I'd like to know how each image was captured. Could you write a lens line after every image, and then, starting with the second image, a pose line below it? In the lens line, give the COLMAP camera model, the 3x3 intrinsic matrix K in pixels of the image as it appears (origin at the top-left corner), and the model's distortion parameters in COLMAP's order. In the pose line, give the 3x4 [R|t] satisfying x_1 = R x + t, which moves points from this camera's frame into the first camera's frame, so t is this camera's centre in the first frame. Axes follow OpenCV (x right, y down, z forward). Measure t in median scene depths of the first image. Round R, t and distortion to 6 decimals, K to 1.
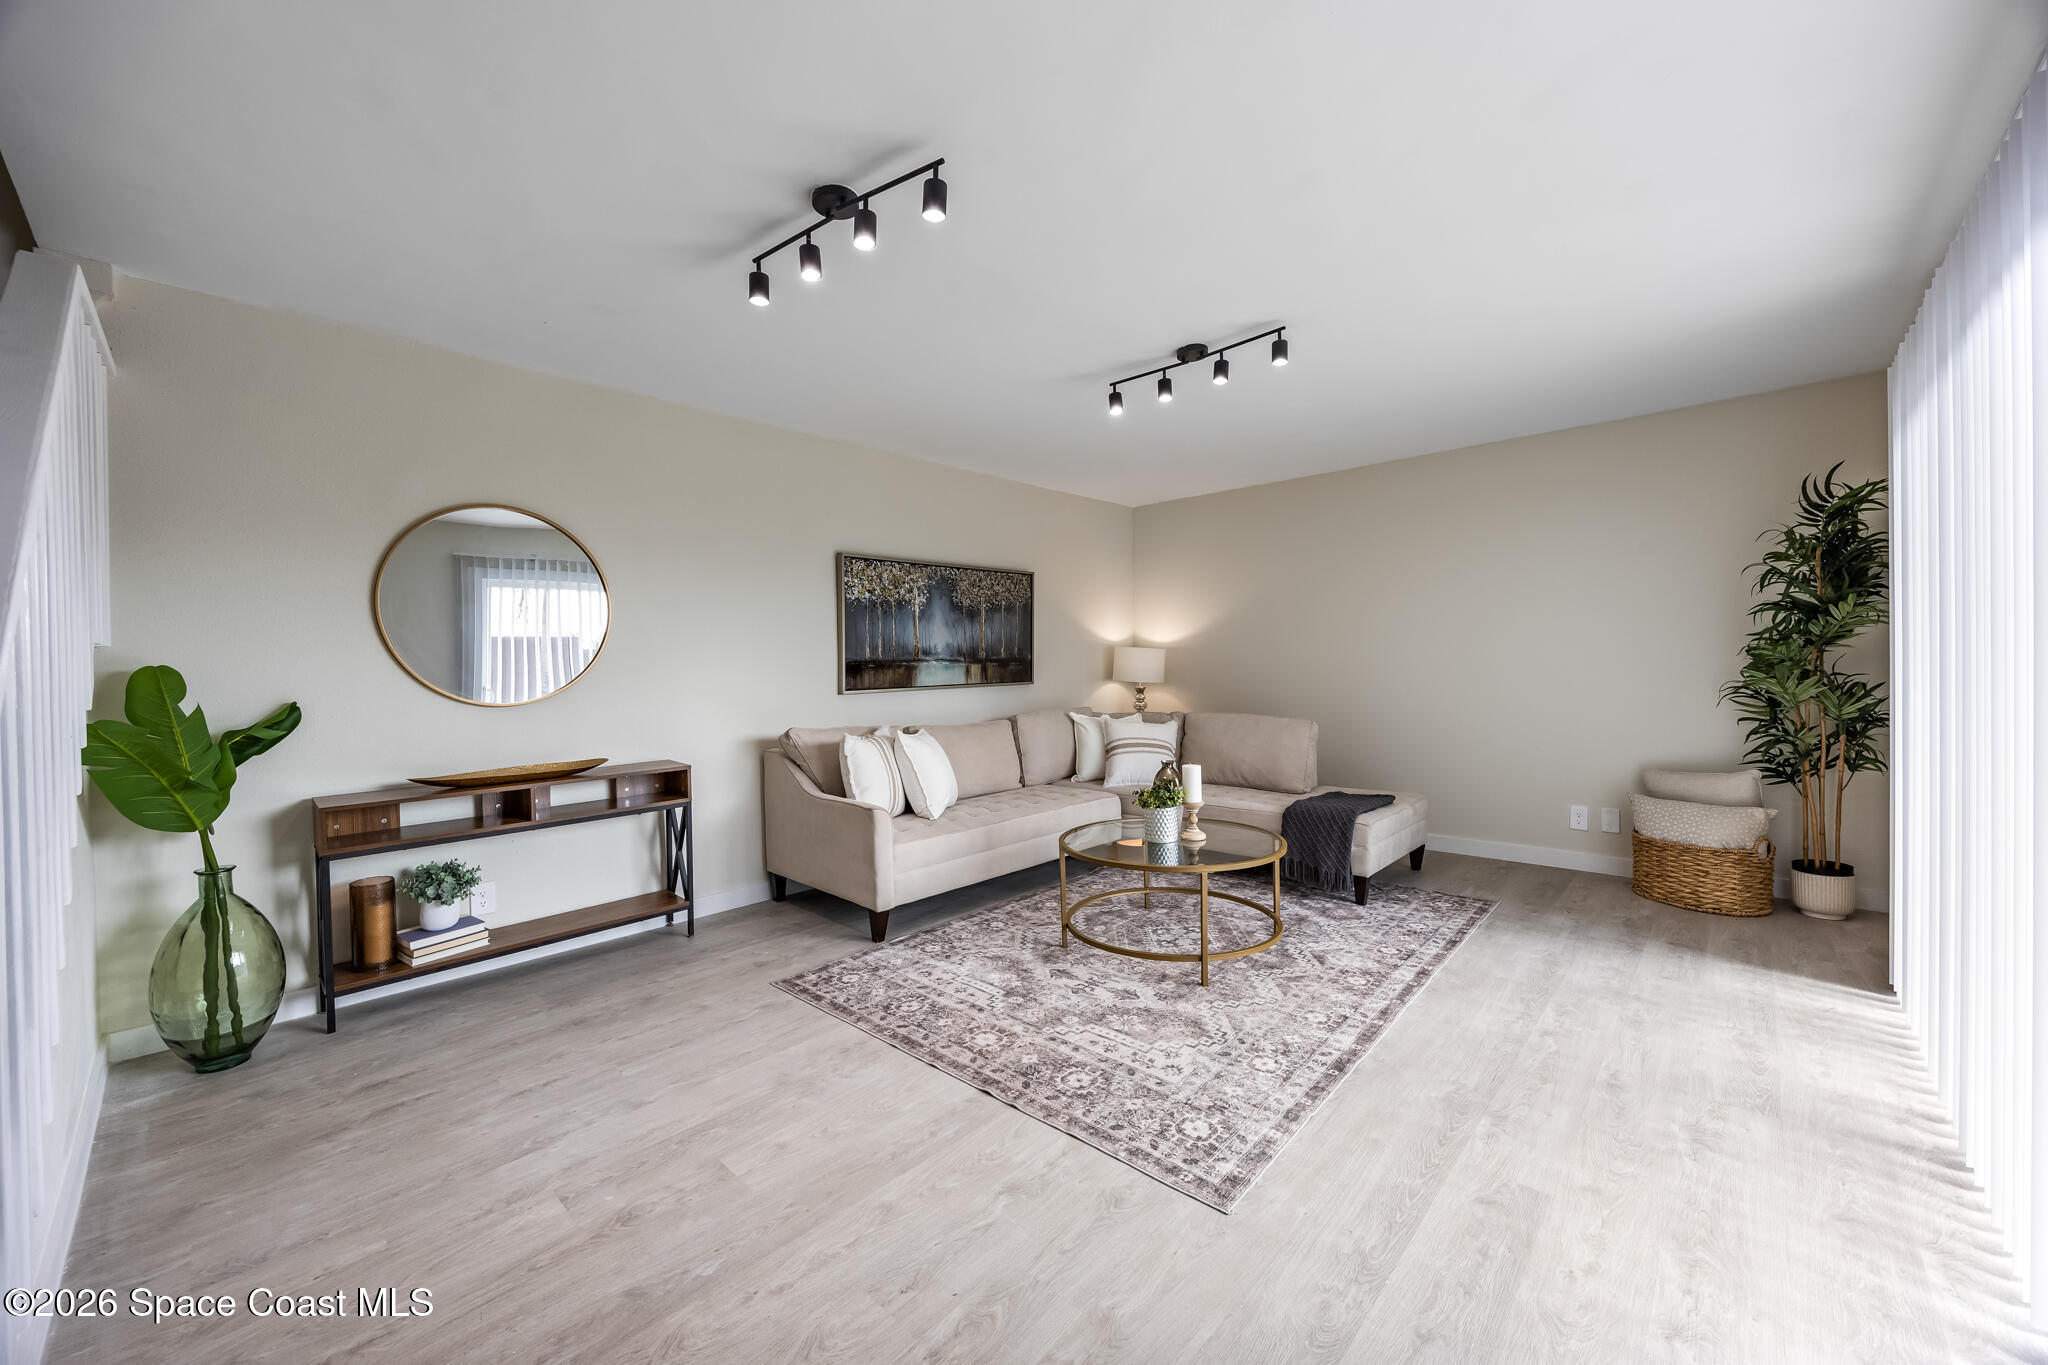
lens RADIAL K [[780.7, 0, 1017.2], [0, 780.7, 677.4], [0, 0, 1]] dist [-0.000882, -0.000273]
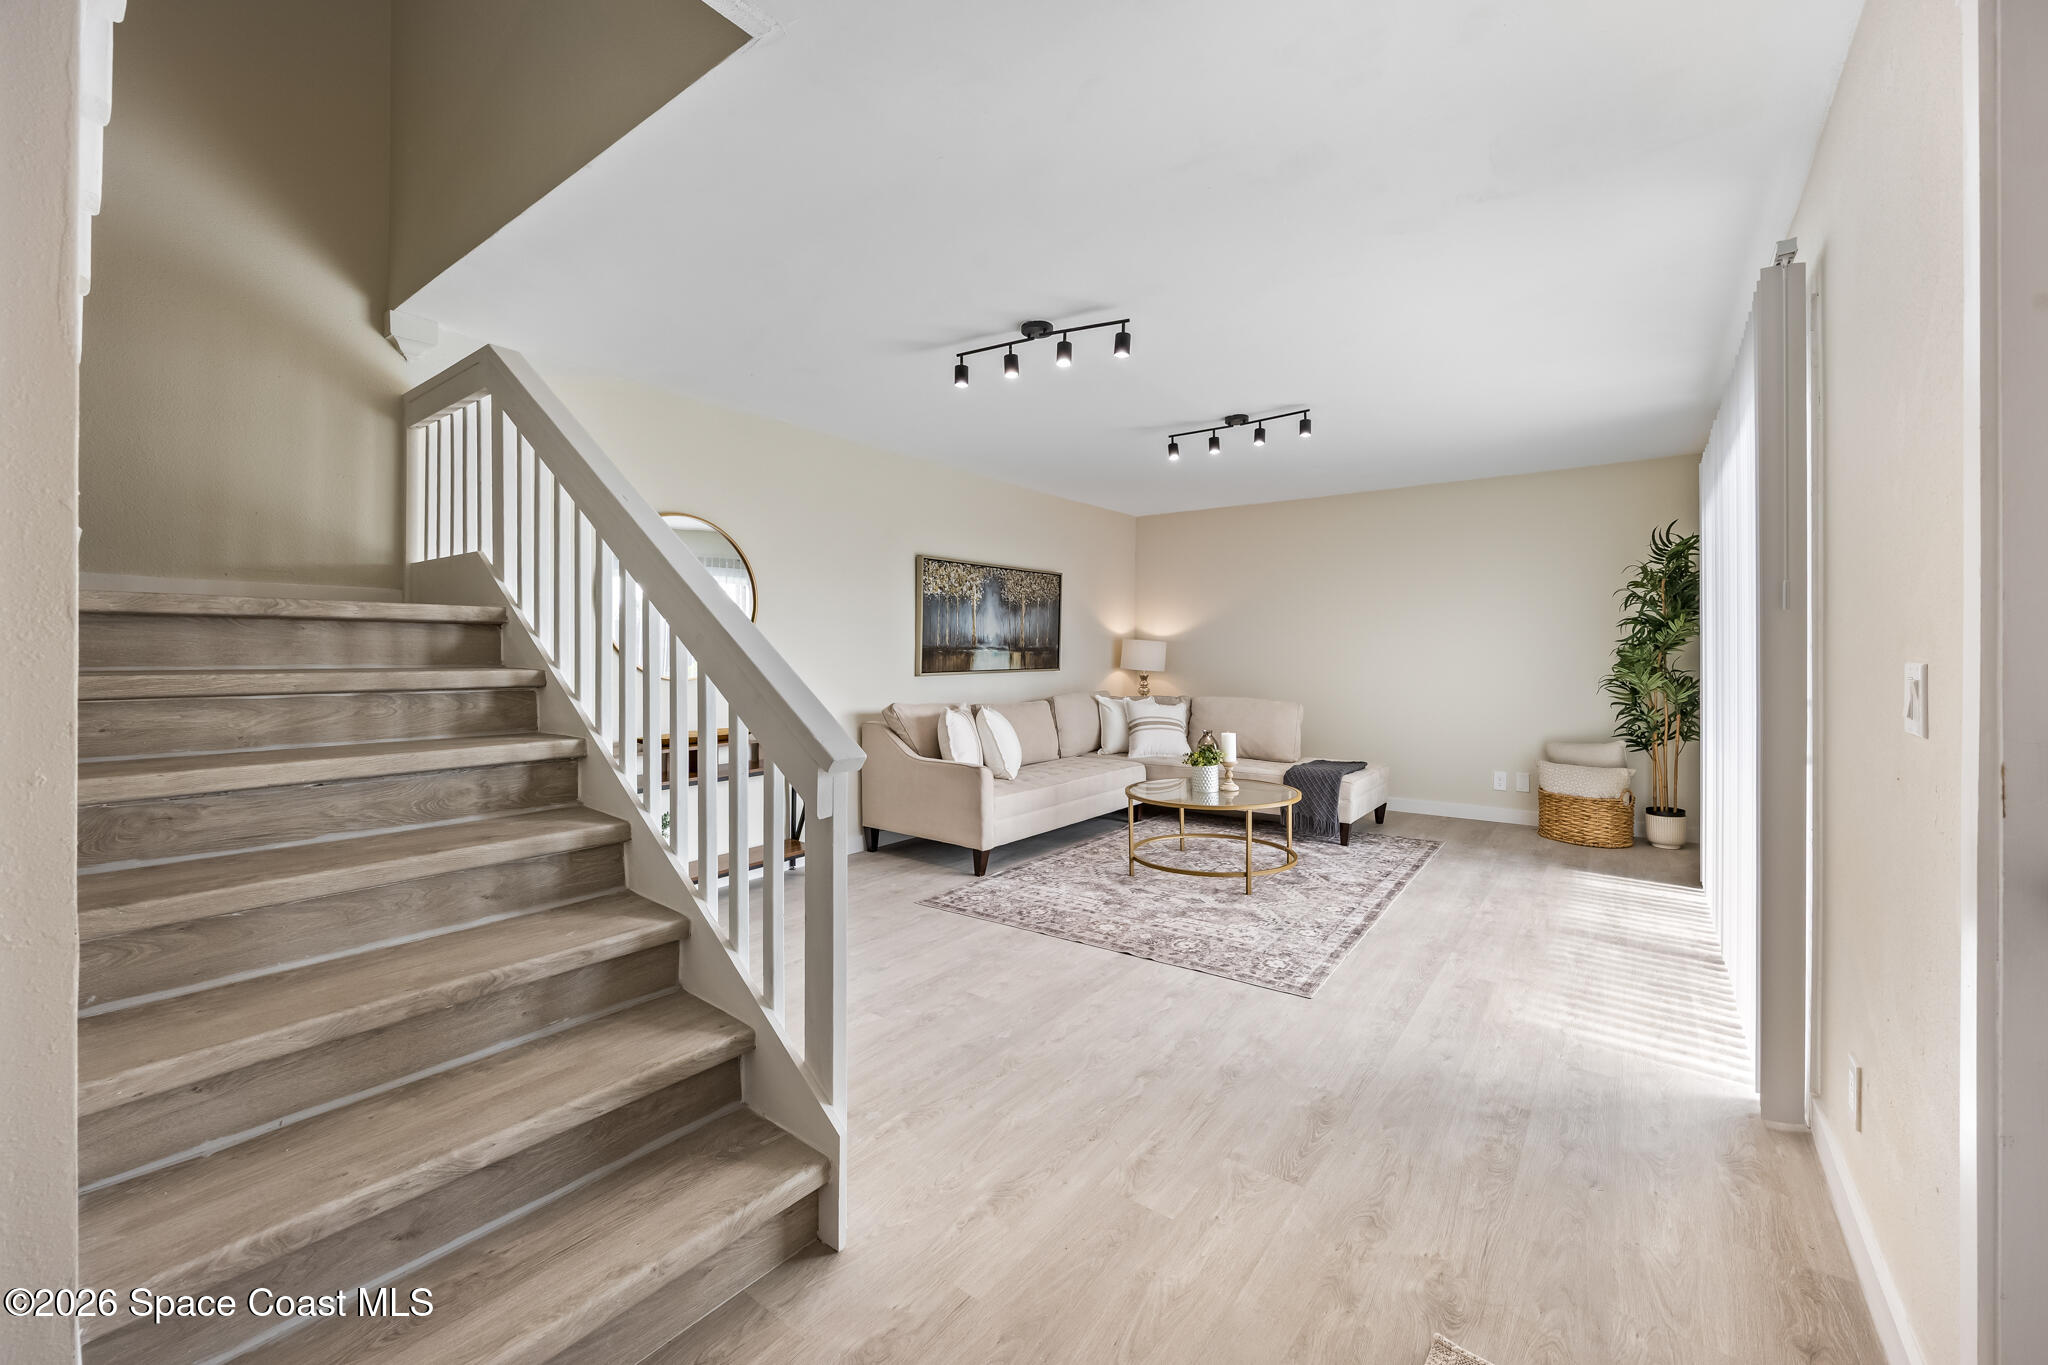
lens RADIAL K [[780.7, 0, 1069.8], [0, 780.7, 652.5], [0, 0, 1]] dist [-0.000882, -0.000273]
pose [[0.991441, 0.017805, 0.129338, -0.204018], [-0.015427, 0.999693, -0.019365, 0.007389], [-0.129643, 0.017204, 0.991411, -0.248161]]
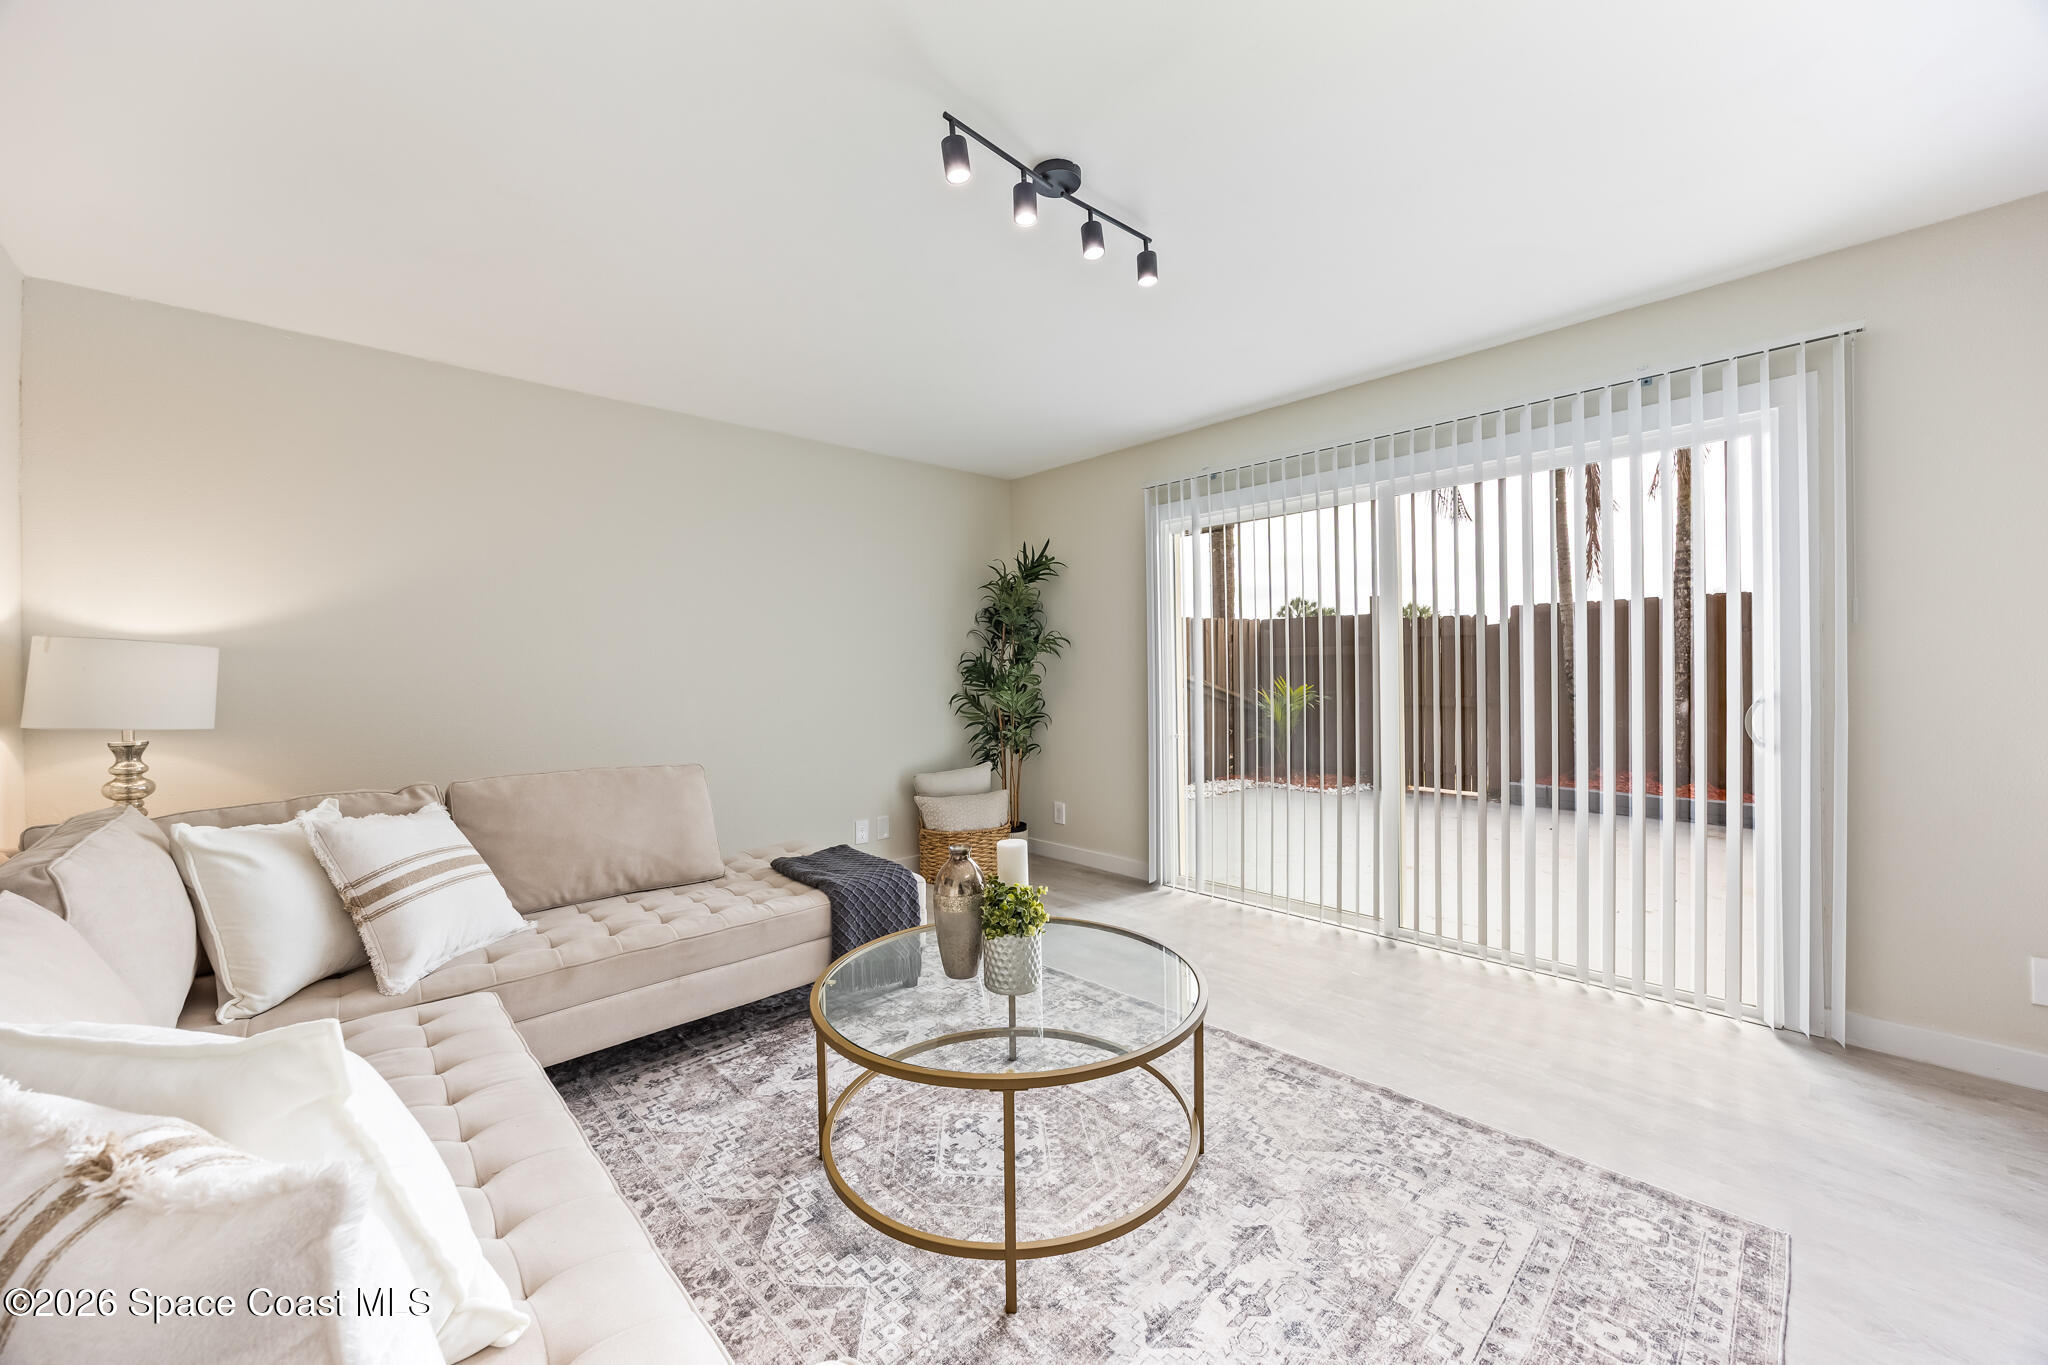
lens RADIAL K [[780.7, 0, 1023.9], [0, 780.7, 678.1], [0, 0, 1]] dist [-0.000882, -0.000273]
pose [[0.055779, 0.006540, 0.998422, -0.357303], [0.025503, 0.999643, -0.007973, -0.009756], [-0.998117, 0.025907, 0.055592, 0.889063]]
